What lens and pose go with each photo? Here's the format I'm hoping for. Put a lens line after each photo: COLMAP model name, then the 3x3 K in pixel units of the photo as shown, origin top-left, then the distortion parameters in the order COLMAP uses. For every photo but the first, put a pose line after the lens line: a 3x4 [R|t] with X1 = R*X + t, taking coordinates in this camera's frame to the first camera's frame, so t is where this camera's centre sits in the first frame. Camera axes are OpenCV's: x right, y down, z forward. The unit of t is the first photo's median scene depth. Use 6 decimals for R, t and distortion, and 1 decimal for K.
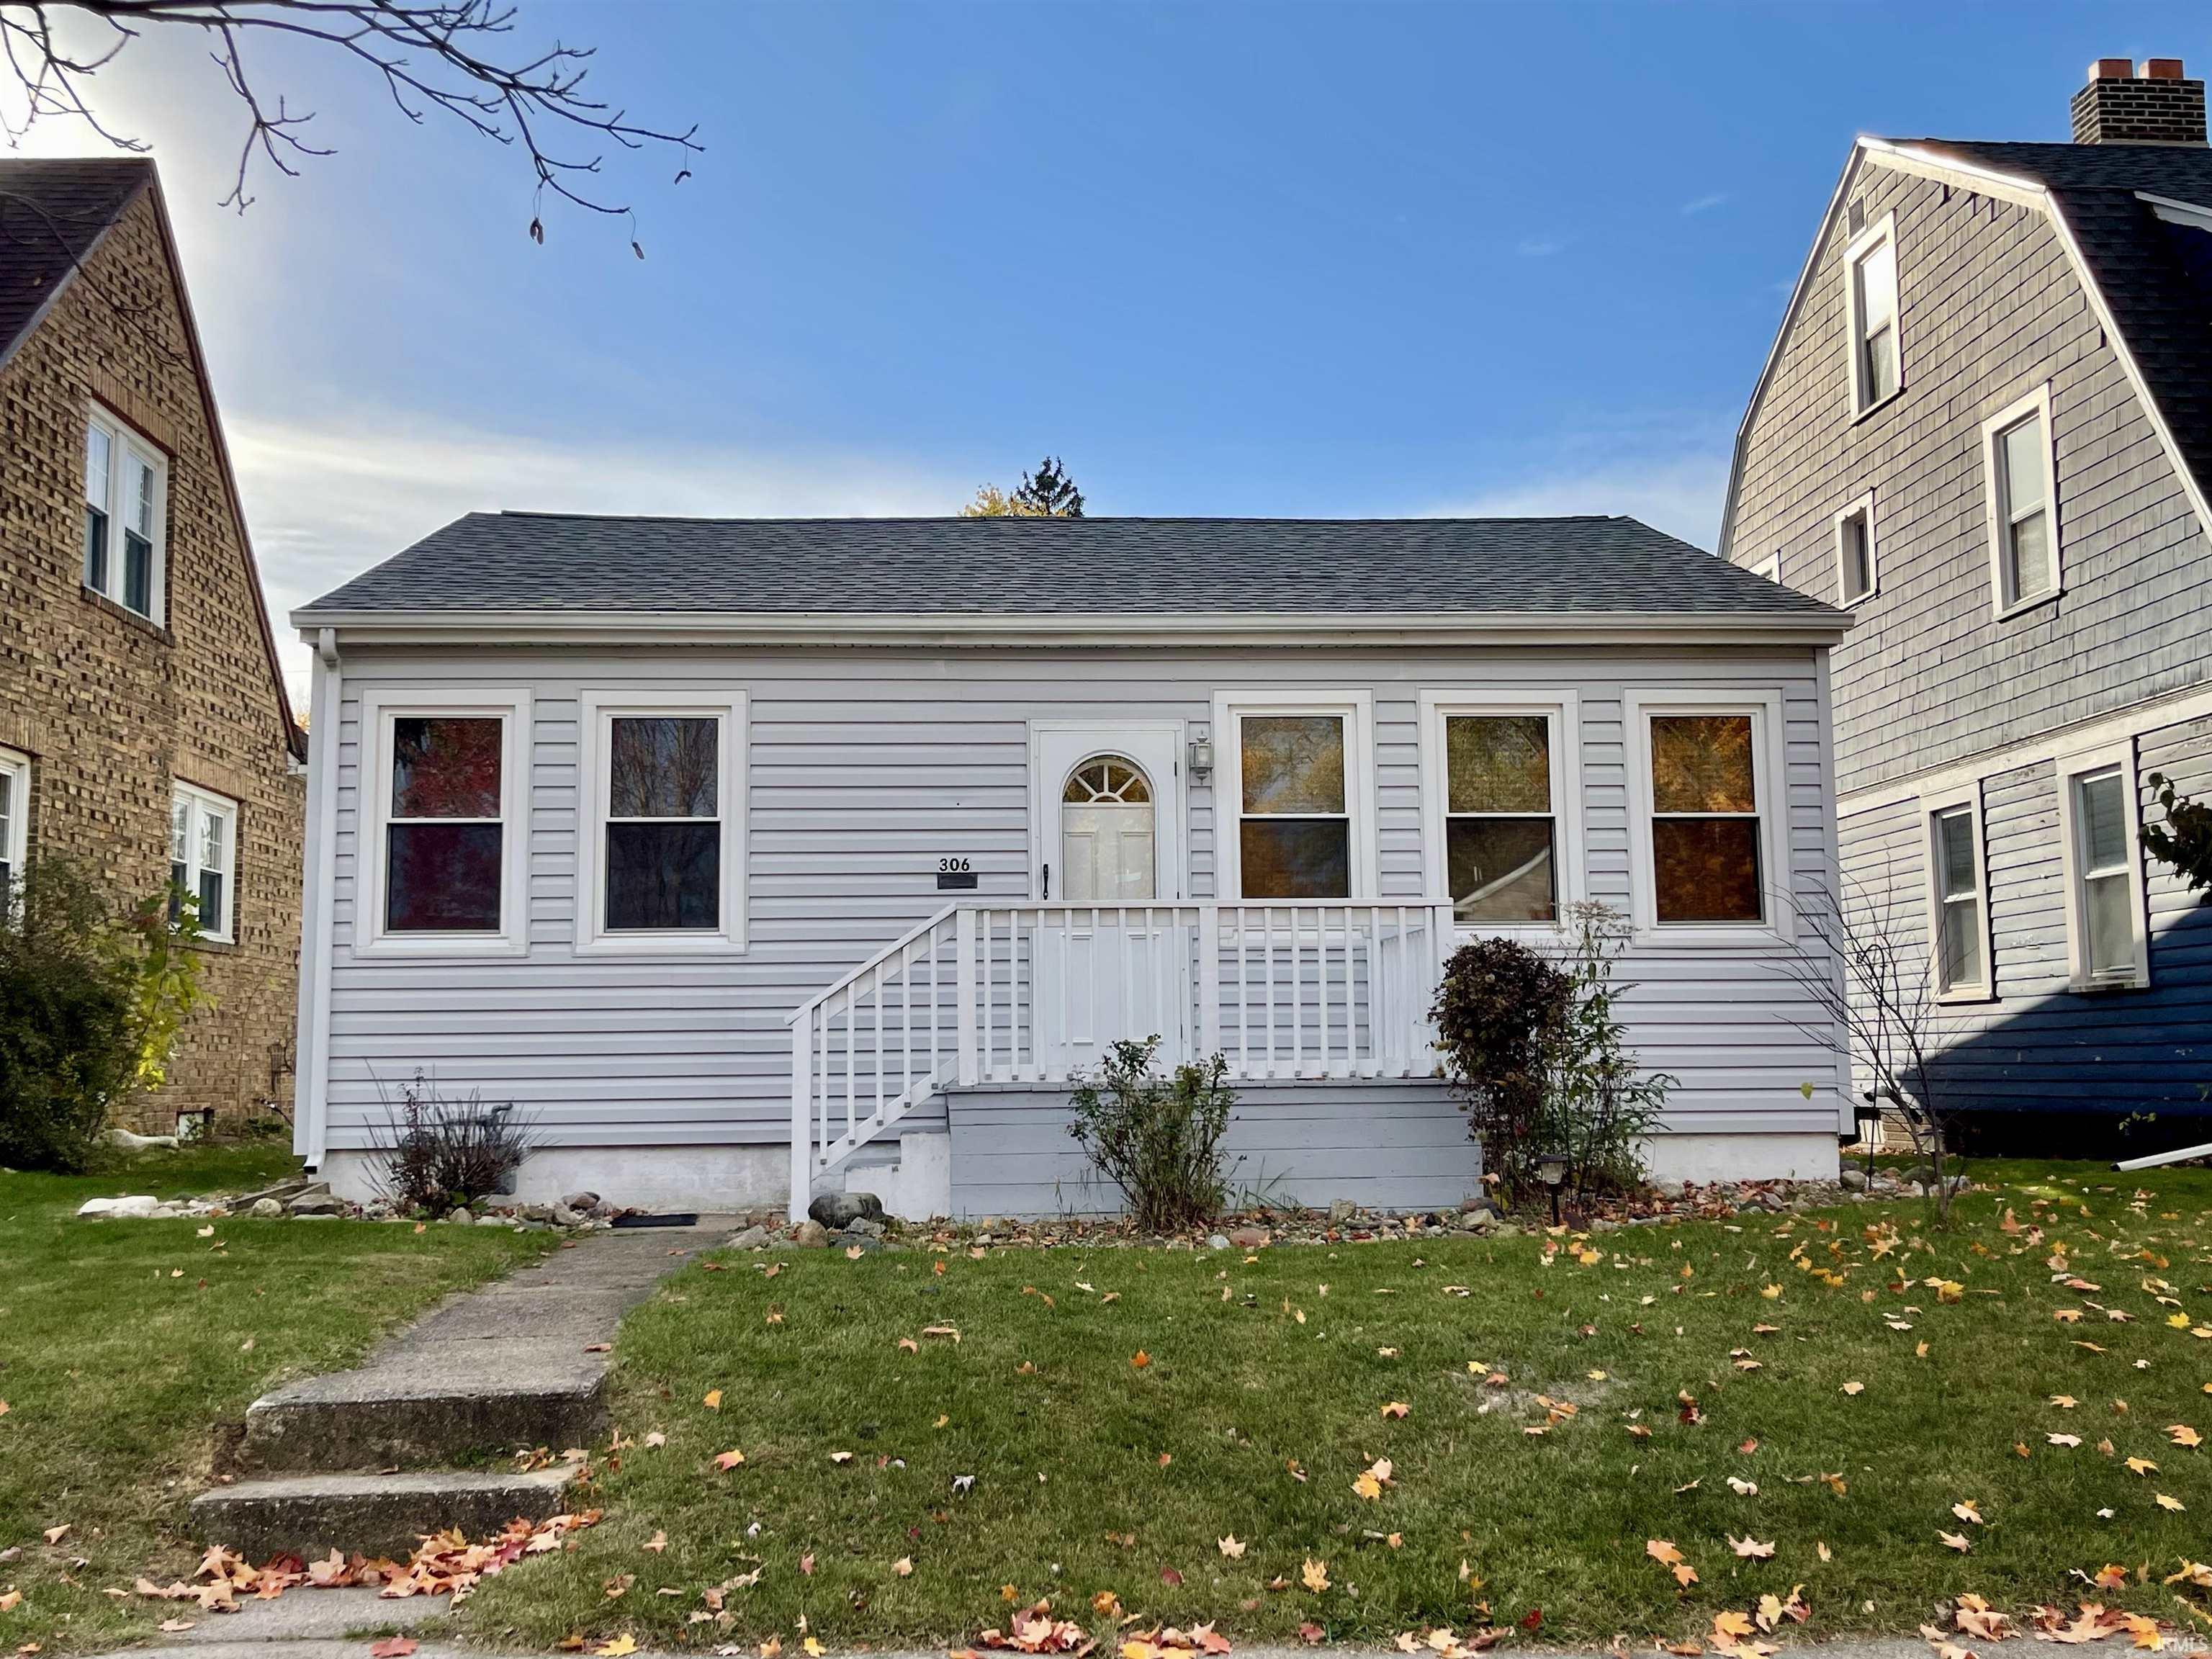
lens RADIAL K [[2129.2, 0, 1120.1], [0, 2129.2, 821.5], [0, 0, 1]] dist [0.048407, 0.000000]
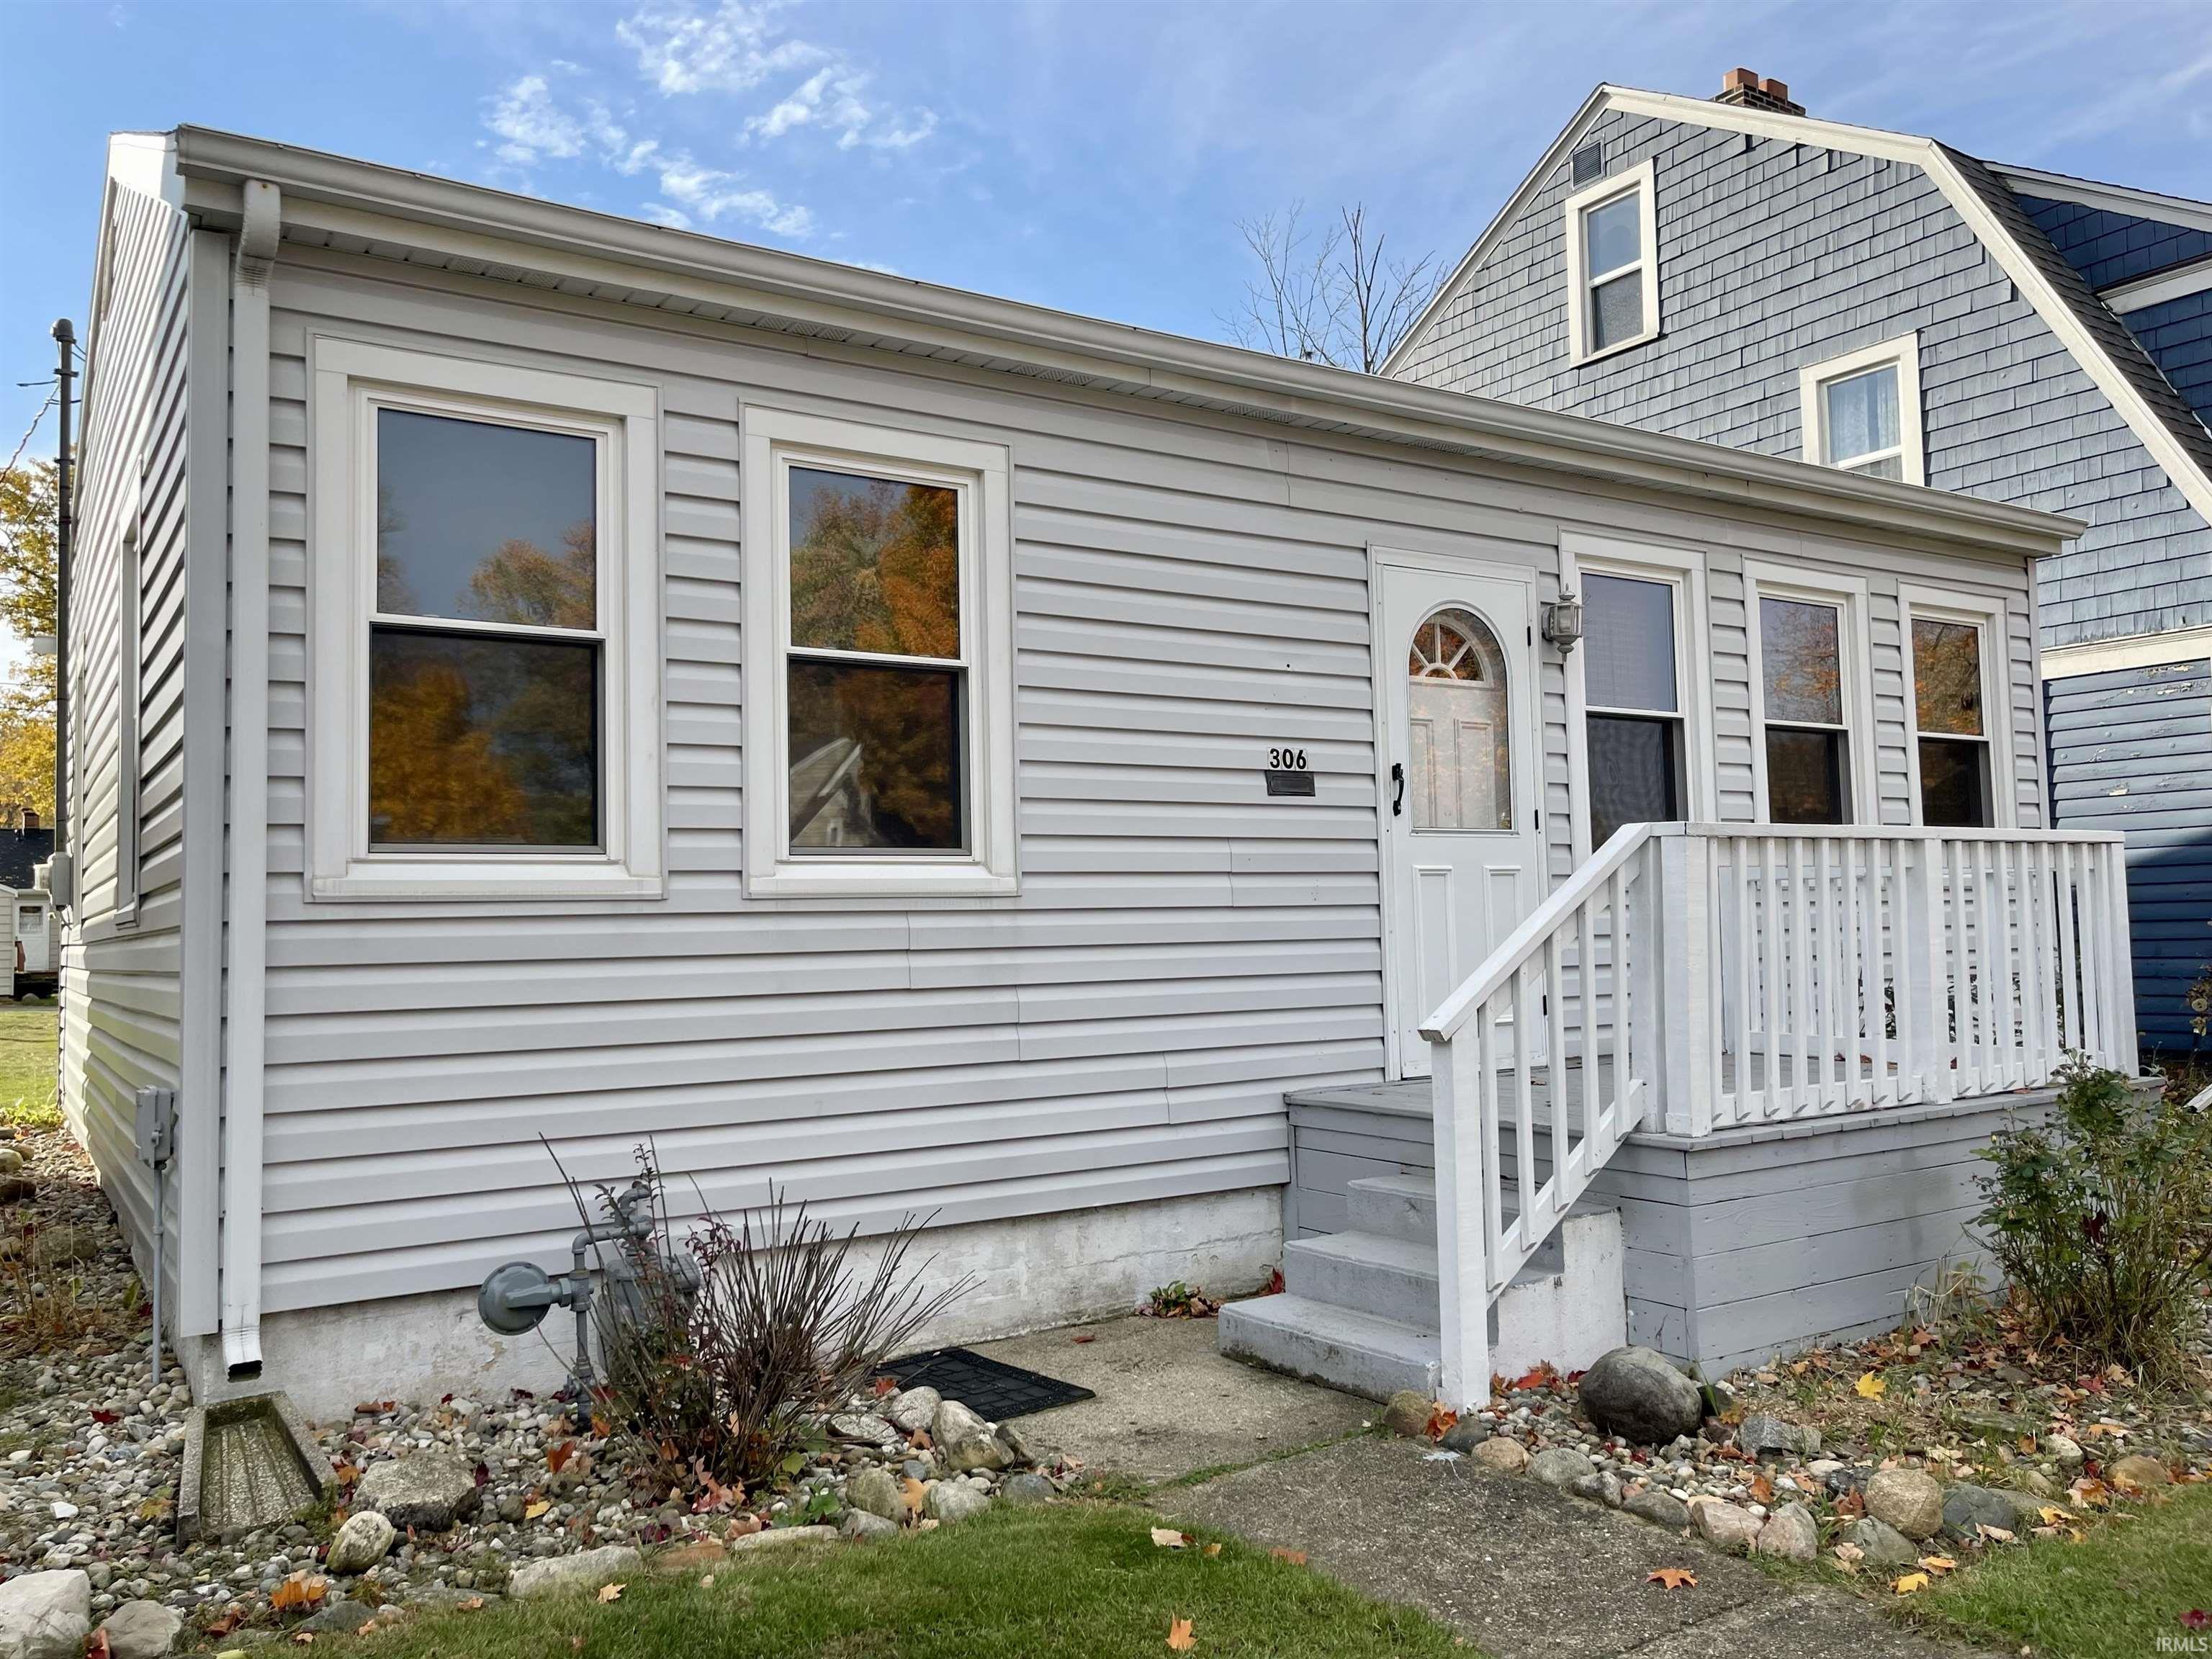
lens RADIAL K [[1705.2, 0, 1089.5], [0, 1705.2, 825.5], [0, 0, 1]] dist [0.021794, 0.004629]
pose [[0.875400, 0.023006, 0.482851, -0.378394], [-0.045269, 0.998379, 0.034502, 0.025343], [-0.481275, -0.052061, 0.875023, 0.567984]]
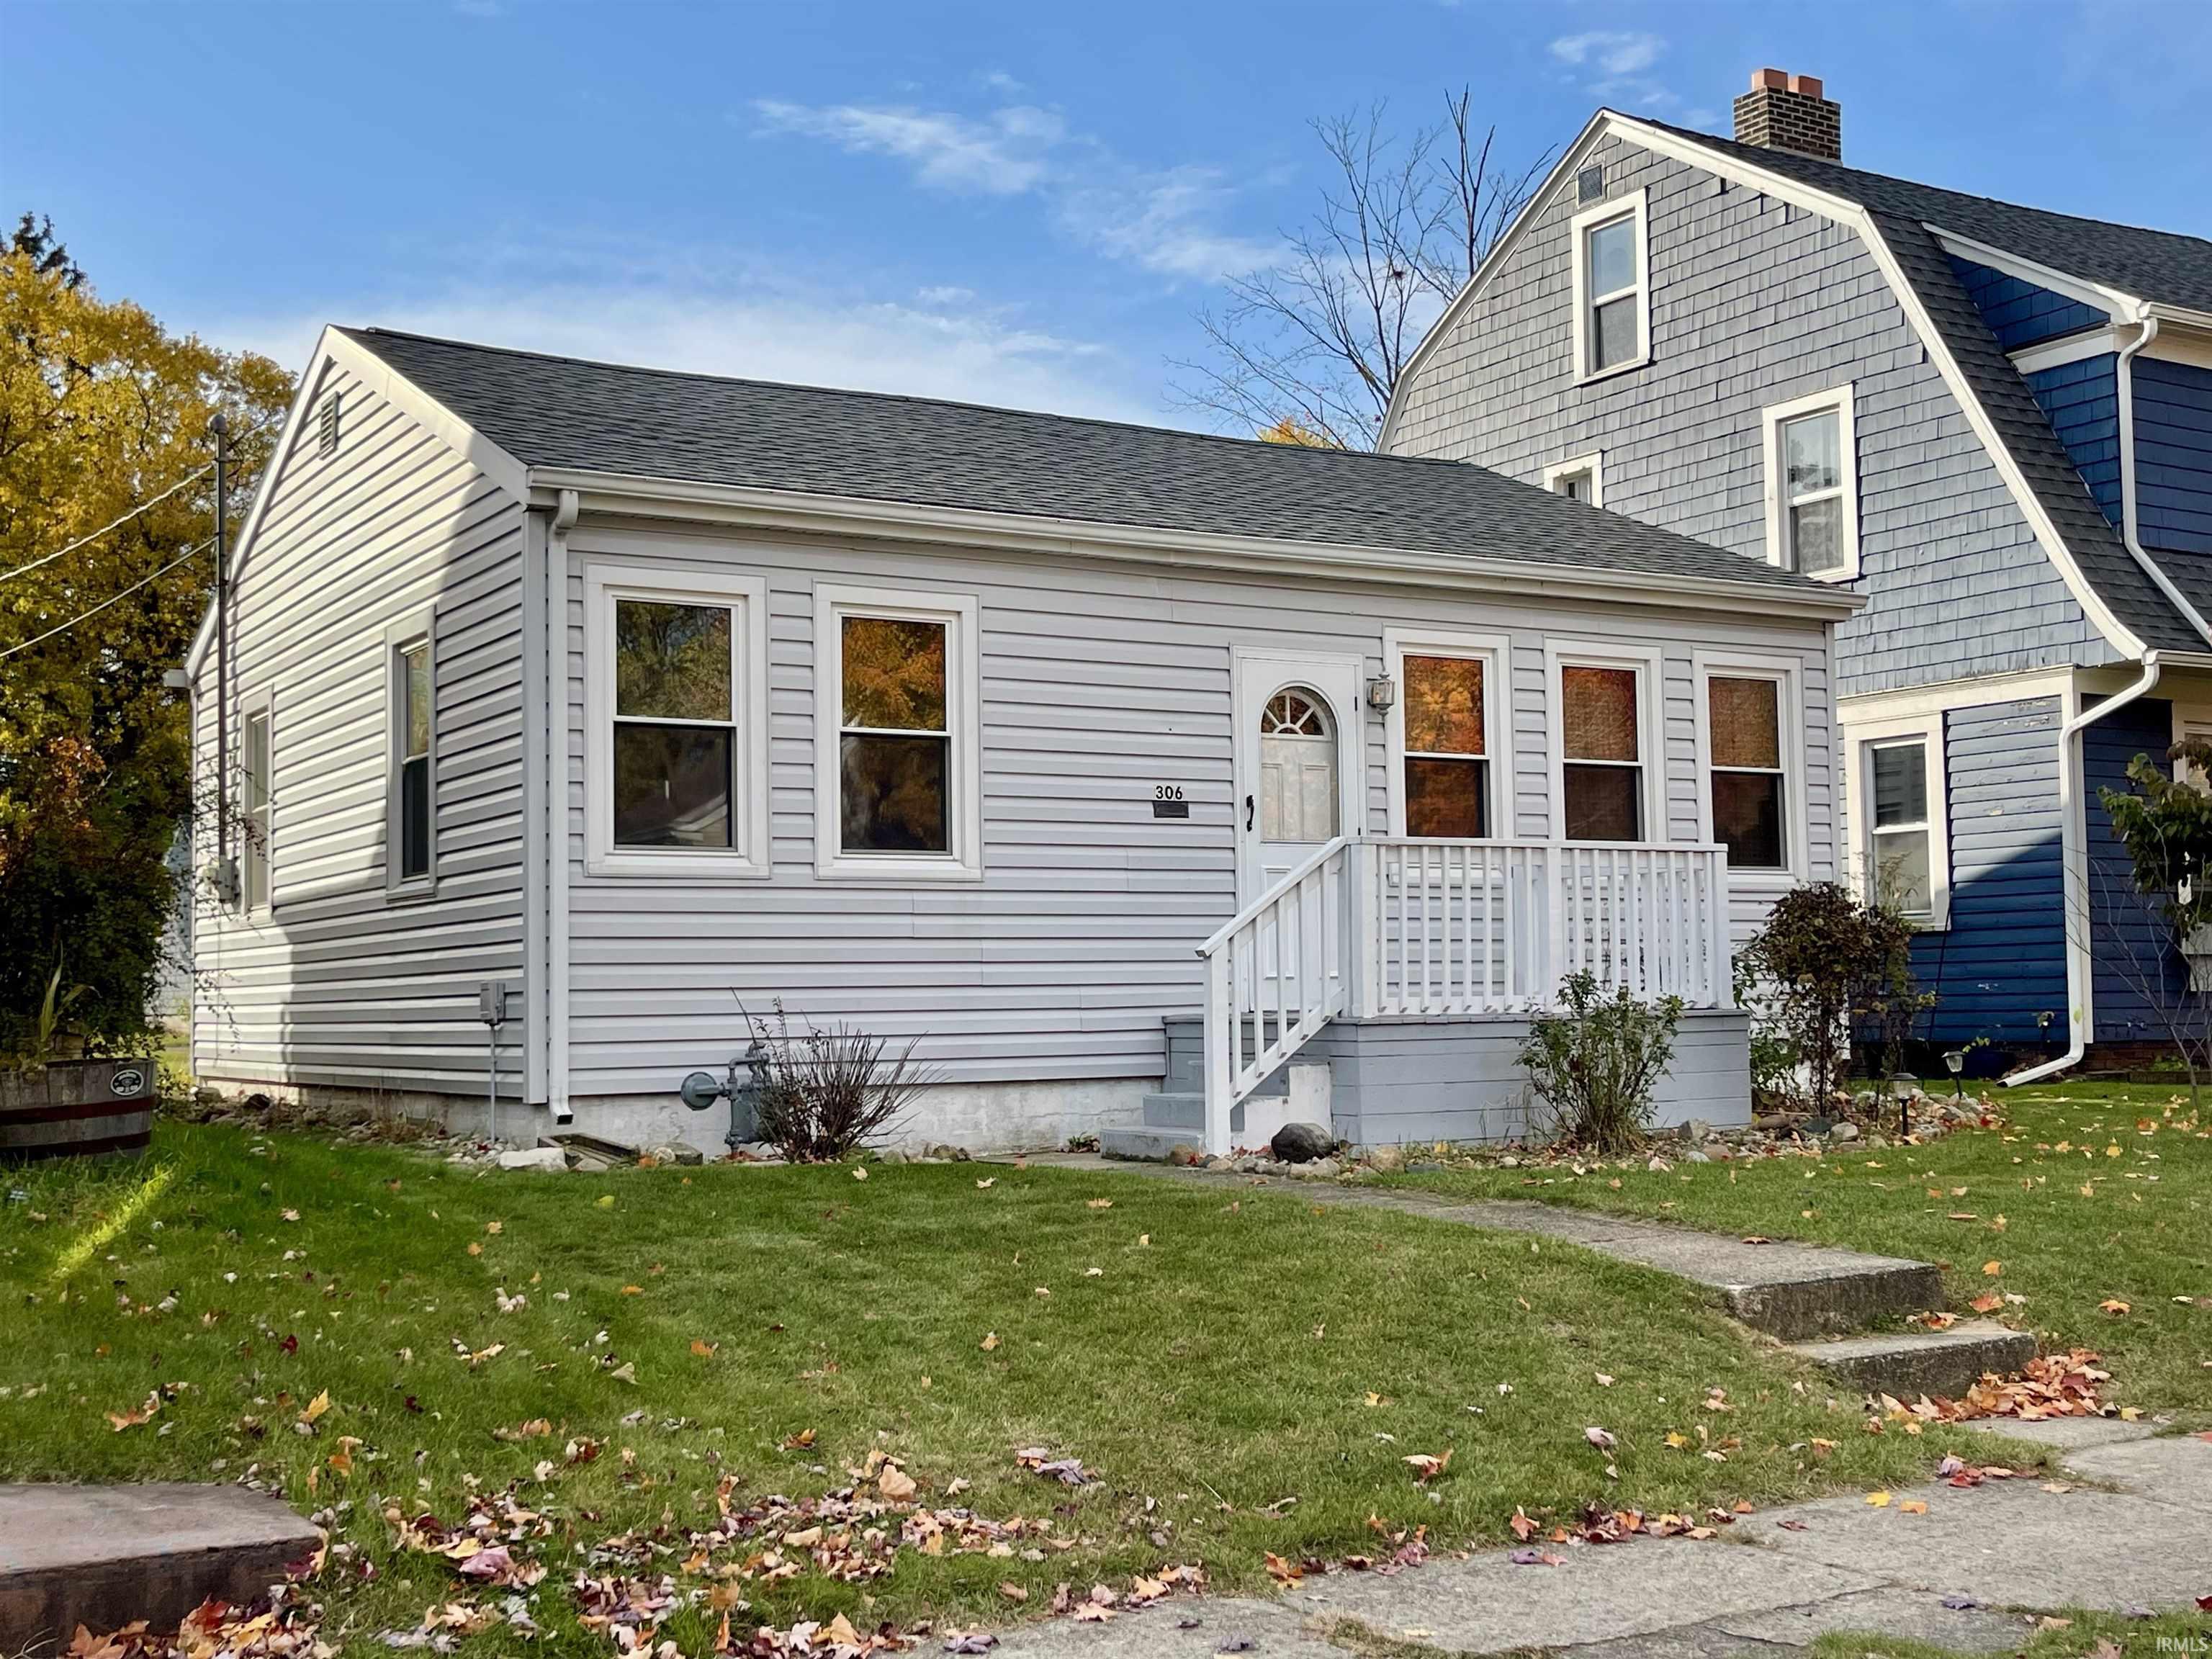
lens RADIAL K [[2559.5, 0, 1111.6], [0, 2559.5, 835.9], [0, 0, 1]] dist [0.043959, 0.000000]
pose [[0.889647, 0.028098, 0.455784, -0.623093], [-0.049044, 0.998211, 0.034193, 0.001617], [-0.454008, -0.052773, 0.889433, -0.019448]]
